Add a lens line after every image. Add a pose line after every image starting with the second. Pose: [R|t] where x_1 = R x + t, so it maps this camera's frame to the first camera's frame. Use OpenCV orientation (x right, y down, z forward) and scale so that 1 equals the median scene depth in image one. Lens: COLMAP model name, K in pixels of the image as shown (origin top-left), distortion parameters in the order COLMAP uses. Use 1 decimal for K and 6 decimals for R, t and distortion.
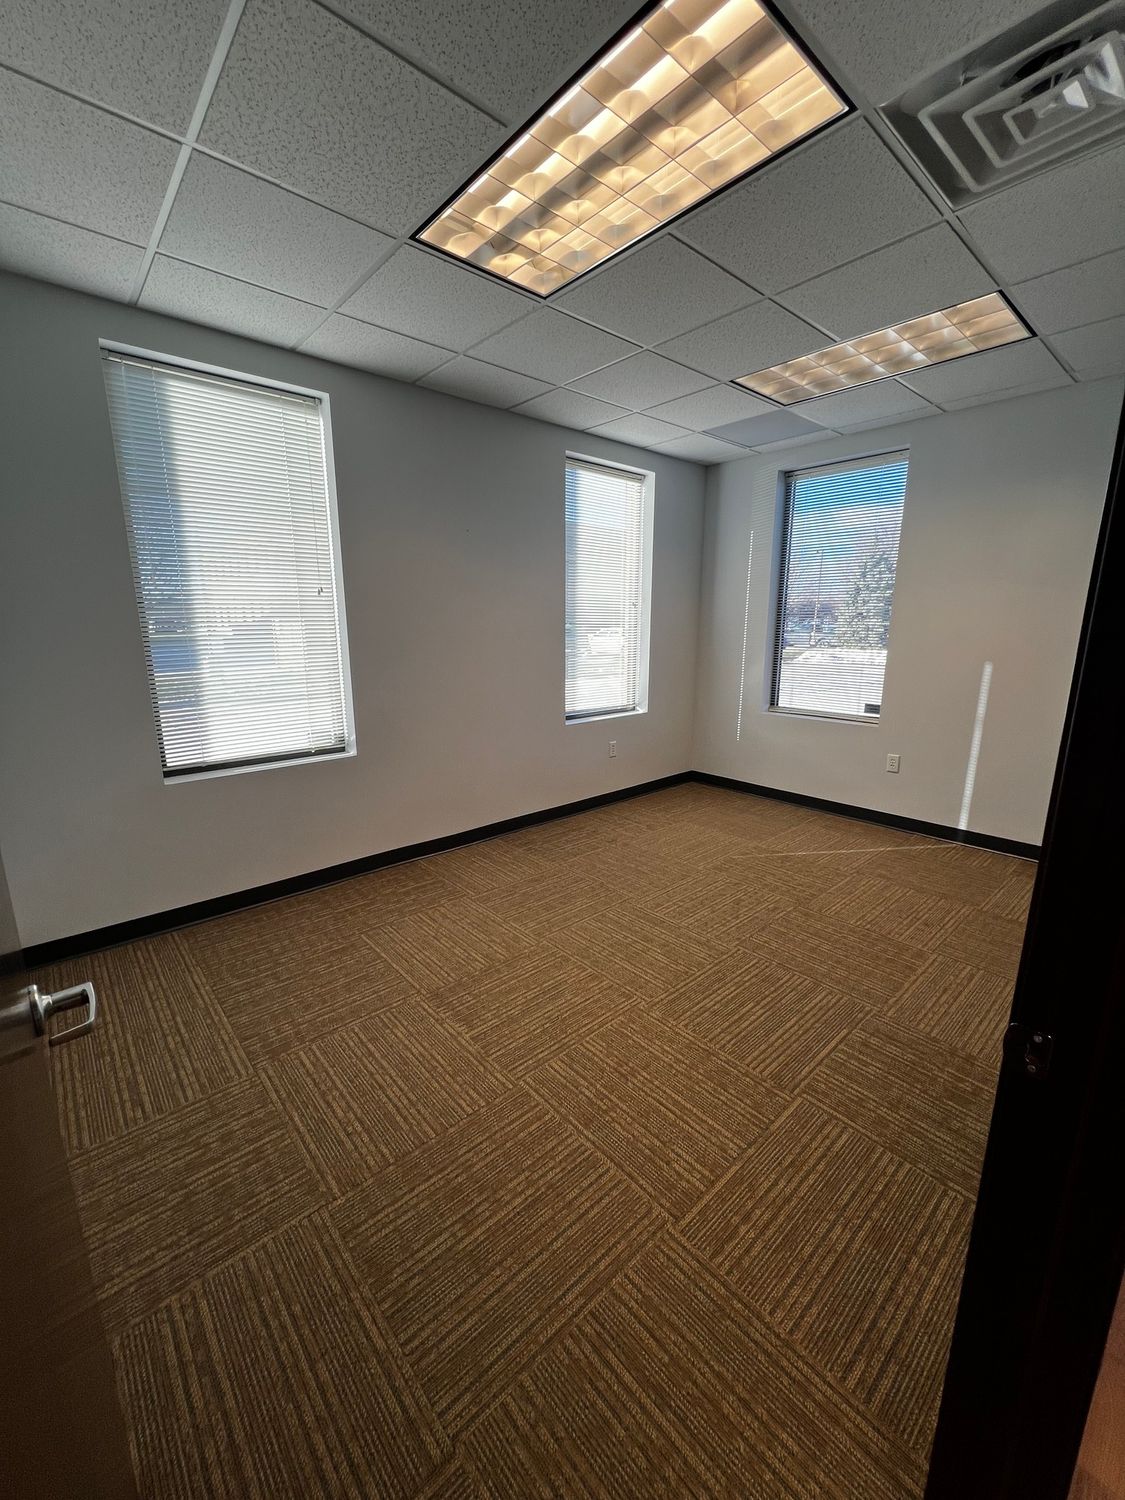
lens RADIAL K [[602.5, 0, 562.5], [0, 602.5, 750.0], [0, 0, 1]] dist [-0.000225, -0.000044]
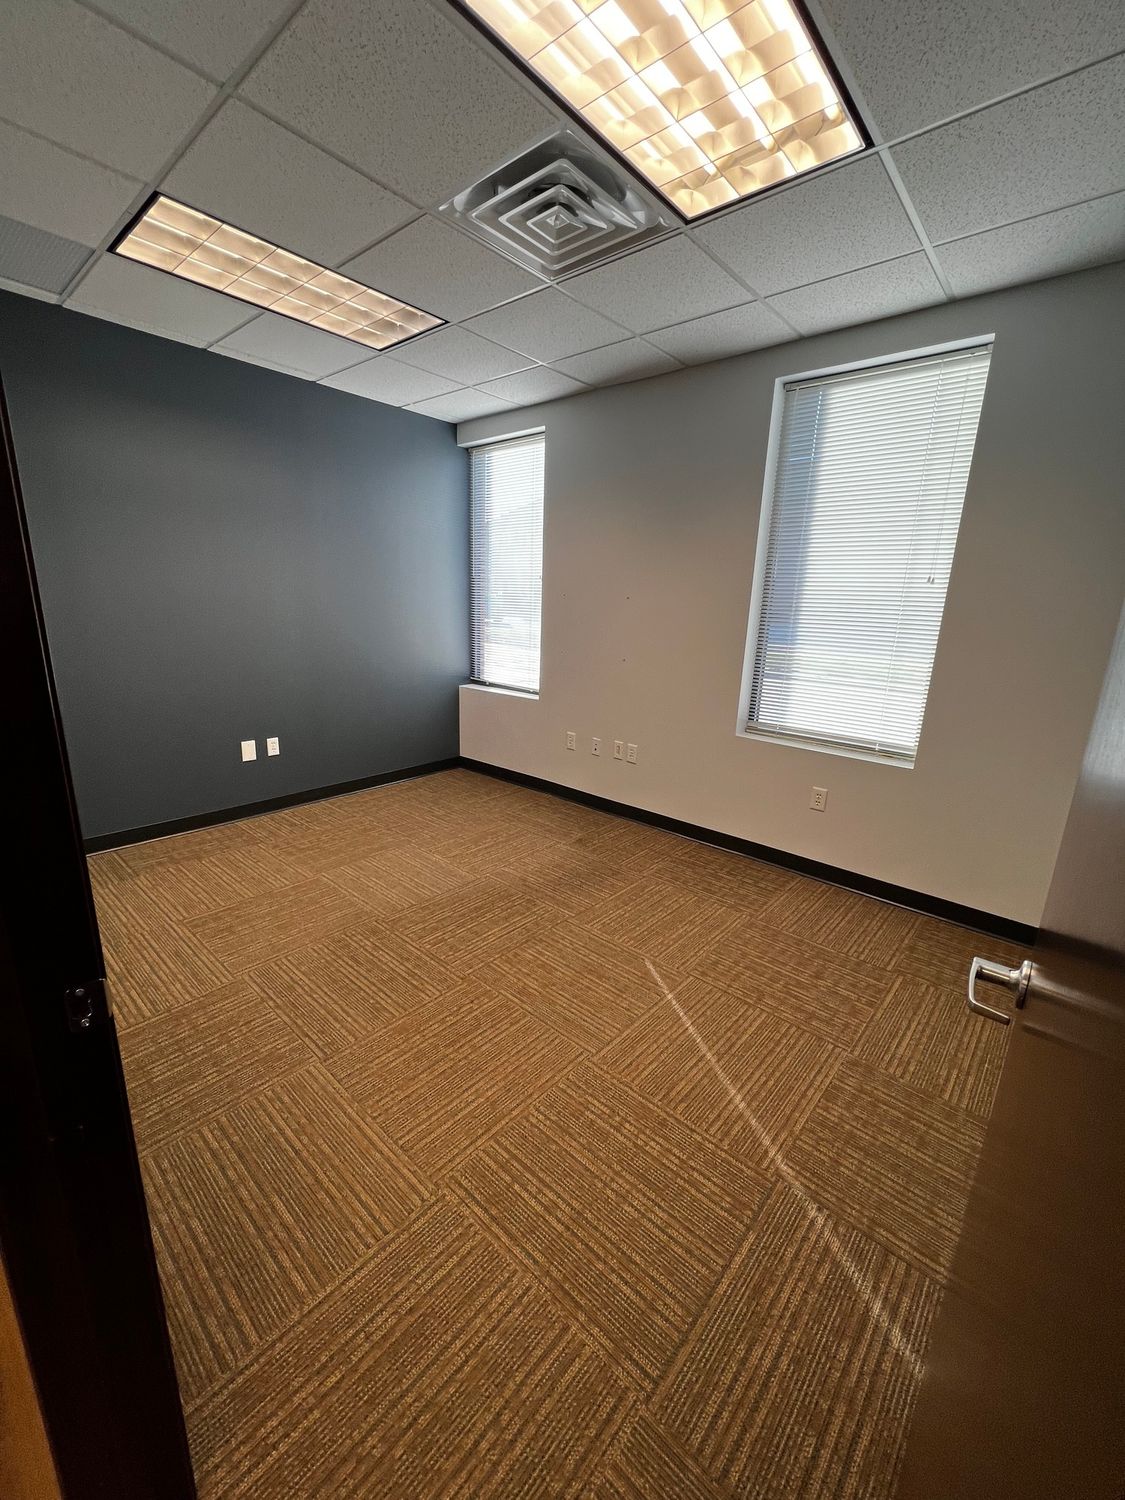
lens RADIAL K [[600.8, 0, 562.5], [0, 600.8, 750.0], [0, 0, 1]] dist [0.011415, 0.000005]
pose [[0.122756, 0.248351, -0.960860, 0.682882], [-0.243131, 0.946205, 0.213501, -0.127978], [0.962195, 0.207406, 0.176534, 0.591248]]
